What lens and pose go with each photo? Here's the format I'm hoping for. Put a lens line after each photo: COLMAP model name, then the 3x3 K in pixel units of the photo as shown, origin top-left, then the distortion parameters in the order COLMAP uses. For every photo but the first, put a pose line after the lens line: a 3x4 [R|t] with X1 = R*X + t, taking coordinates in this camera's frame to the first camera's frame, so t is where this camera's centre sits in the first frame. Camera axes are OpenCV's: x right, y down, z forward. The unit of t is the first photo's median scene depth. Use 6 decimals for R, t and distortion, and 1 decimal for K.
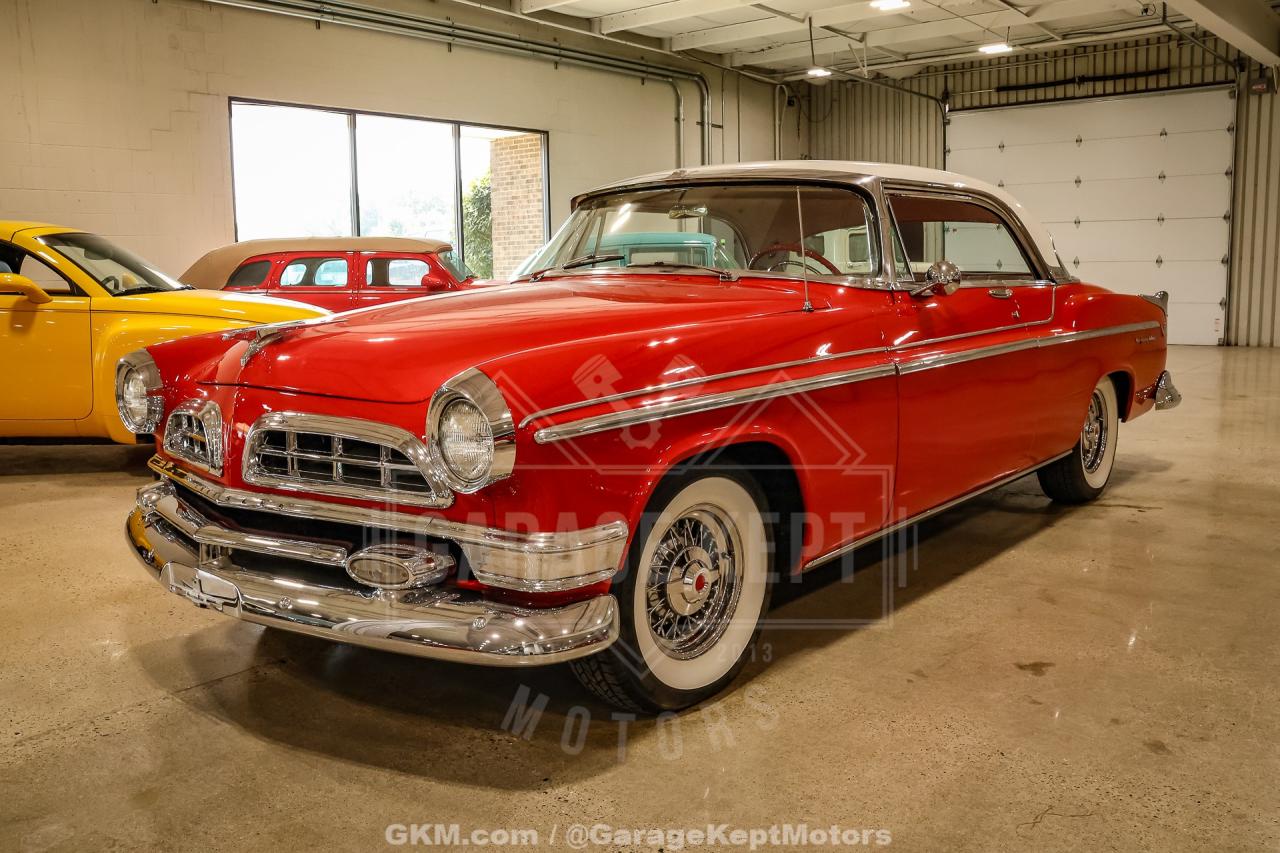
lens RADIAL K [[1122.0, 0, 629.2], [0, 1122.0, 425.4], [0, 0, 1]] dist [-0.154360, 0.154617]
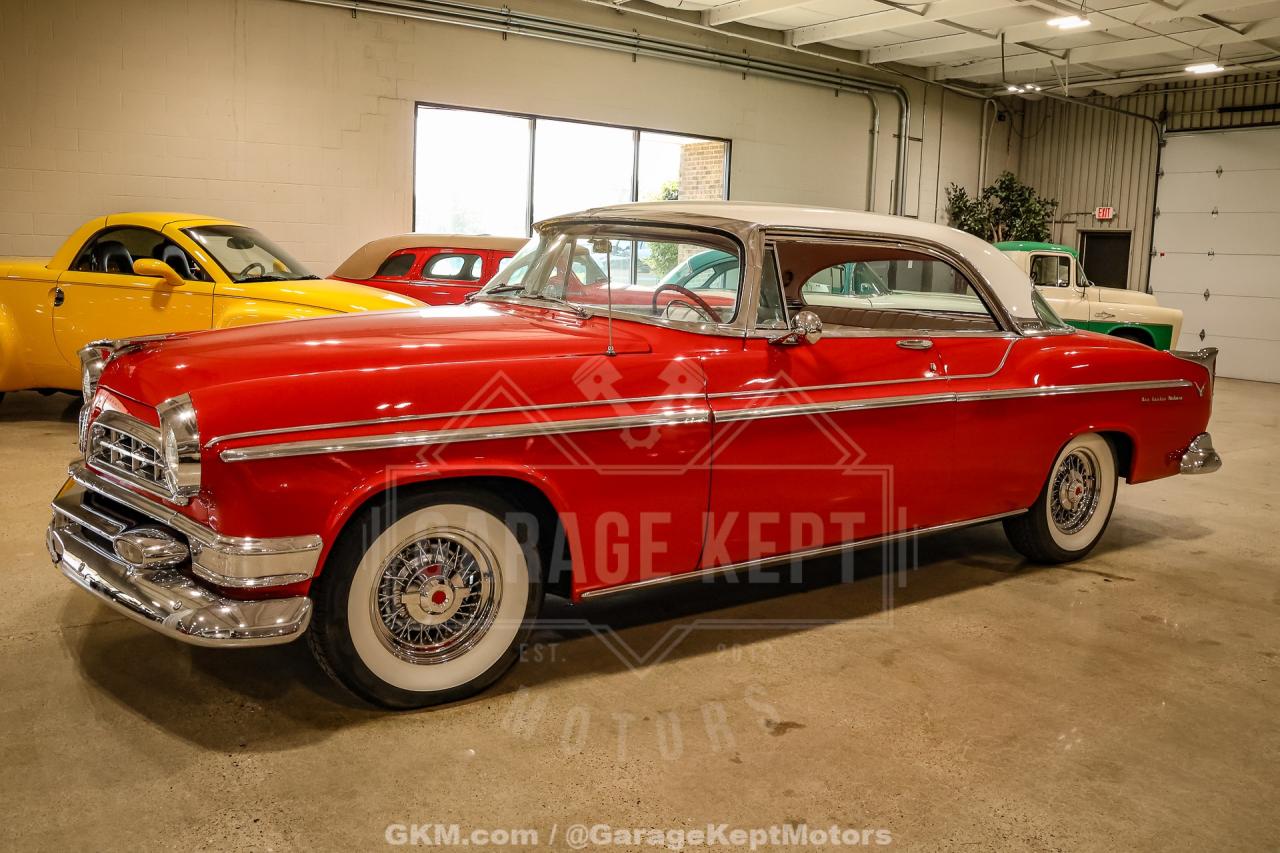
lens RADIAL K [[1086.4, 0, 588.0], [0, 1086.4, 426.8], [0, 0, 1]] dist [-0.163523, 0.120623]
pose [[0.962551, 0.091787, -0.255090, 0.339785], [-0.088533, 0.995778, 0.024237, -0.048606], [0.256238, -0.000746, 0.966613, 0.007203]]
